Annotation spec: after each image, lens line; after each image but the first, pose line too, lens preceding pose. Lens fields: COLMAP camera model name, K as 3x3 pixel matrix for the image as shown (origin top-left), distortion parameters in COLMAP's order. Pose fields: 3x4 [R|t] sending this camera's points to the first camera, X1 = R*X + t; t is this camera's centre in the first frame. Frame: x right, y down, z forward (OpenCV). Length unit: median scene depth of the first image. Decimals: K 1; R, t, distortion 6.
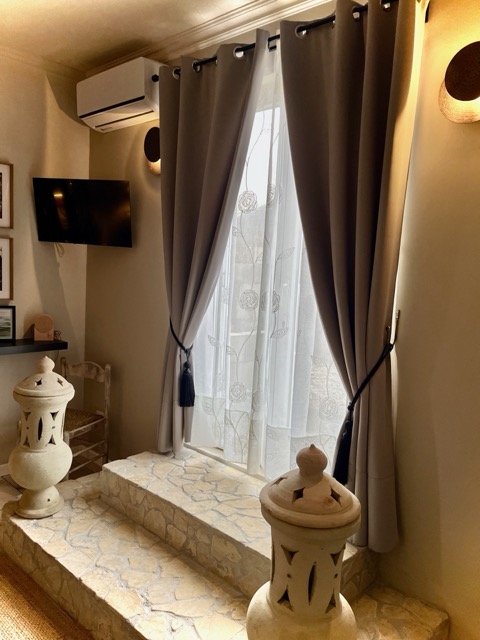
lens RADIAL K [[487.8, 0, 241.5], [0, 487.8, 320.3], [0, 0, 1]] dist [0.031976, -0.021410]
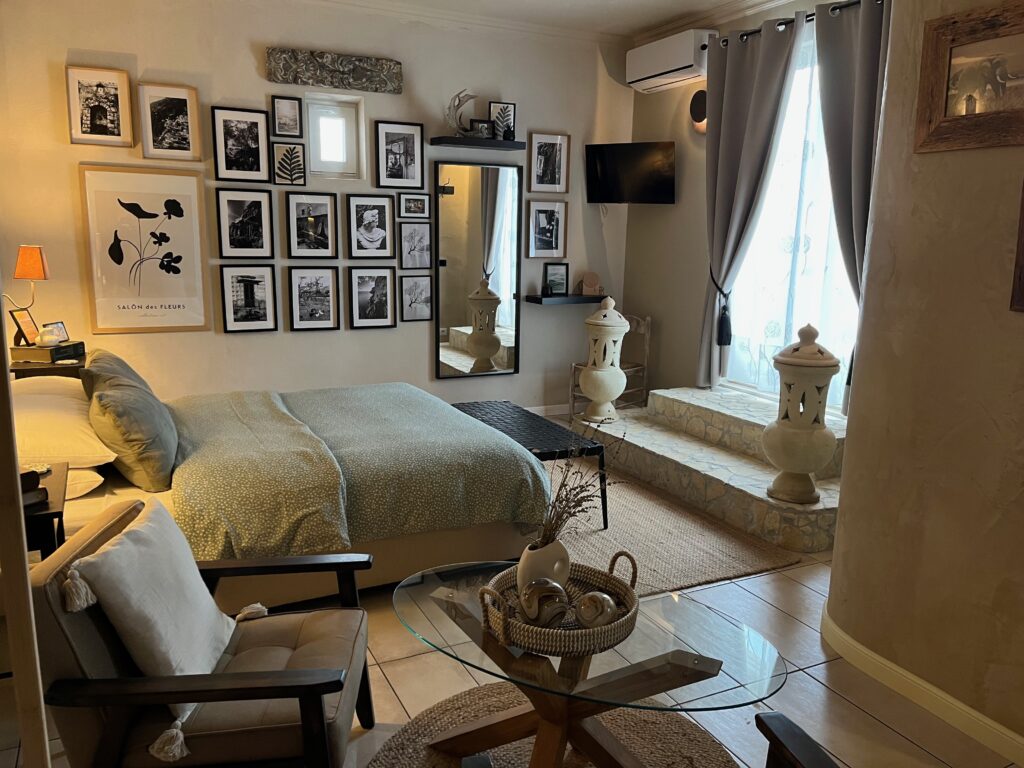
lens RADIAL K [[780.5, 0, 492.7], [0, 780.5, 390.0], [0, 0, 1]] dist [0.031976, -0.021410]
pose [[0.922188, 0.033405, -0.385297, 0.093418], [-0.001226, 0.996510, 0.083463, 0.130749], [0.386740, -0.076496, 0.919010, -0.863988]]
